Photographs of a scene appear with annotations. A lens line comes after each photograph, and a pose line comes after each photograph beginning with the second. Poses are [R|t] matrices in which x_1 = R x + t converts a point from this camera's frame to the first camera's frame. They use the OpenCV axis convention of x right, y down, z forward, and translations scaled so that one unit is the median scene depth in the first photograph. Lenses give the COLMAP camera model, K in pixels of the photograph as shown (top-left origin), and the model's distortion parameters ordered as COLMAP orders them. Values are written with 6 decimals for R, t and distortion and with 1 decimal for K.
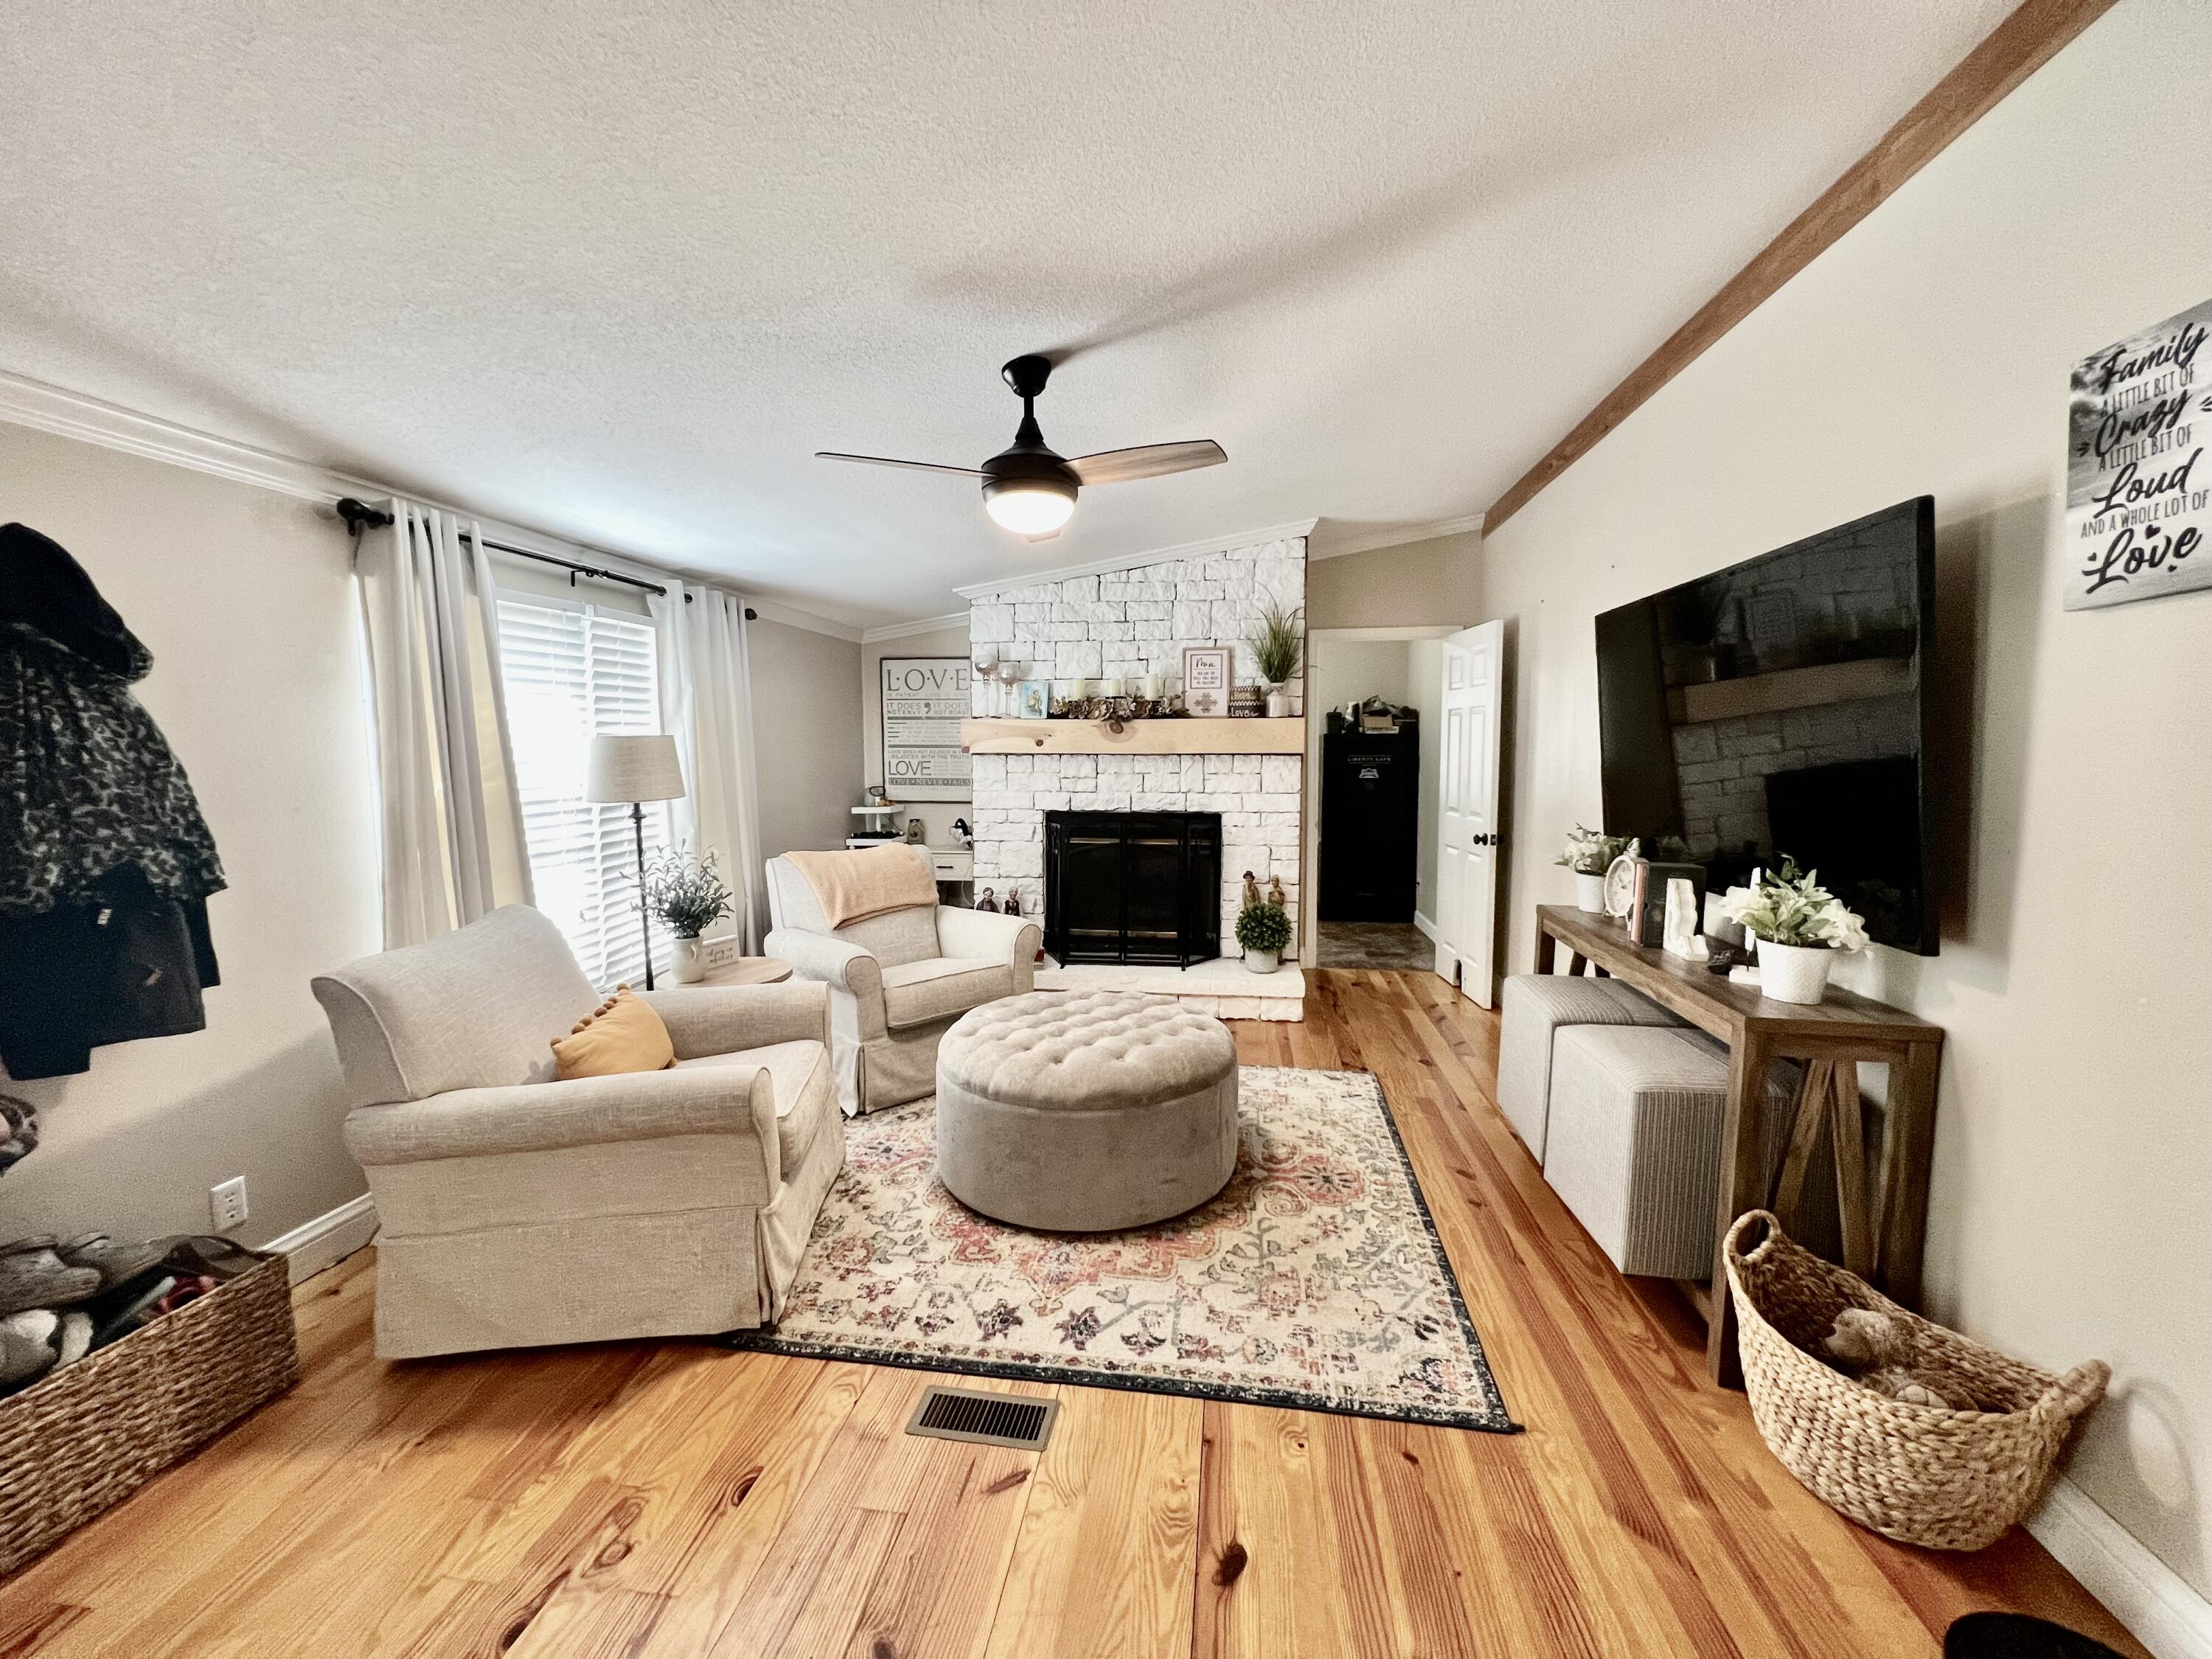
lens RADIAL K [[885.8, 0, 1099.6], [0, 885.8, 825.8], [0, 0, 1]] dist [-0.001056, 0.000479]
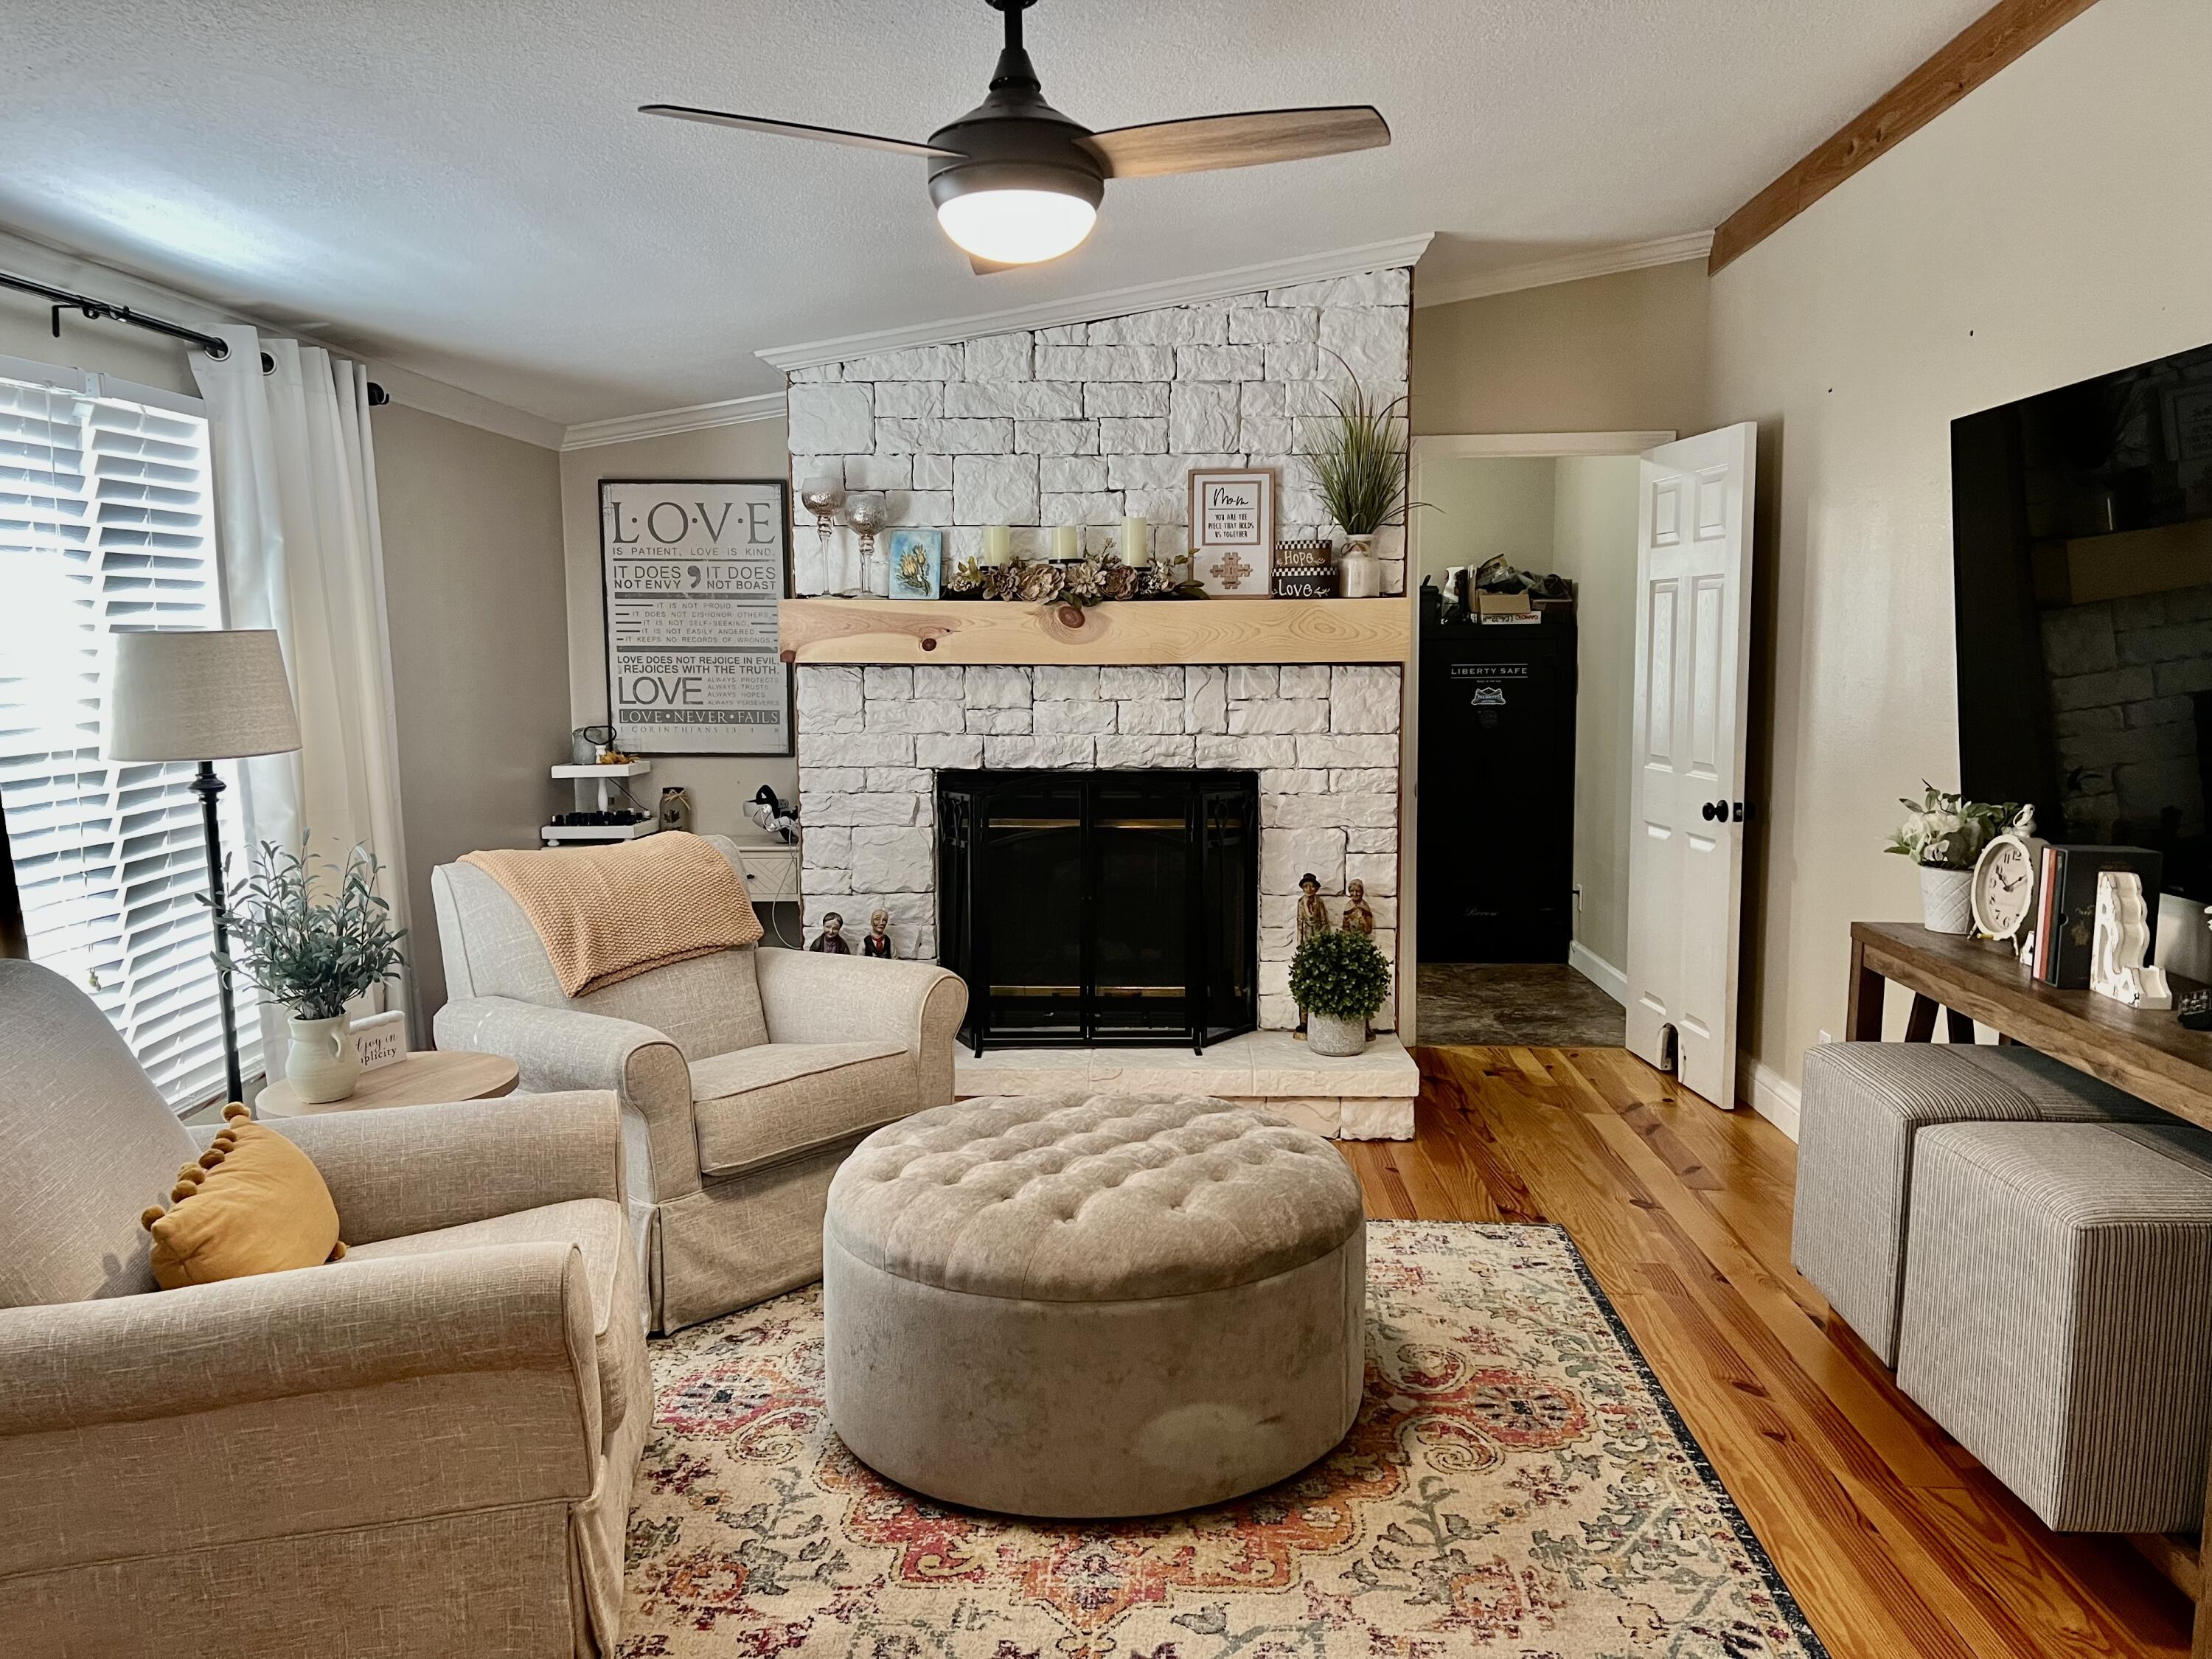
lens RADIAL K [[1657.7, 0, 1109.0], [0, 1657.7, 832.8], [0, 0, 1]] dist [0.057625, -0.062670]
pose [[0.994260, -0.014212, 0.106045, -0.099081], [0.011879, 0.999674, 0.022600, 0.000427], [-0.106332, -0.021210, 0.994104, -0.031986]]
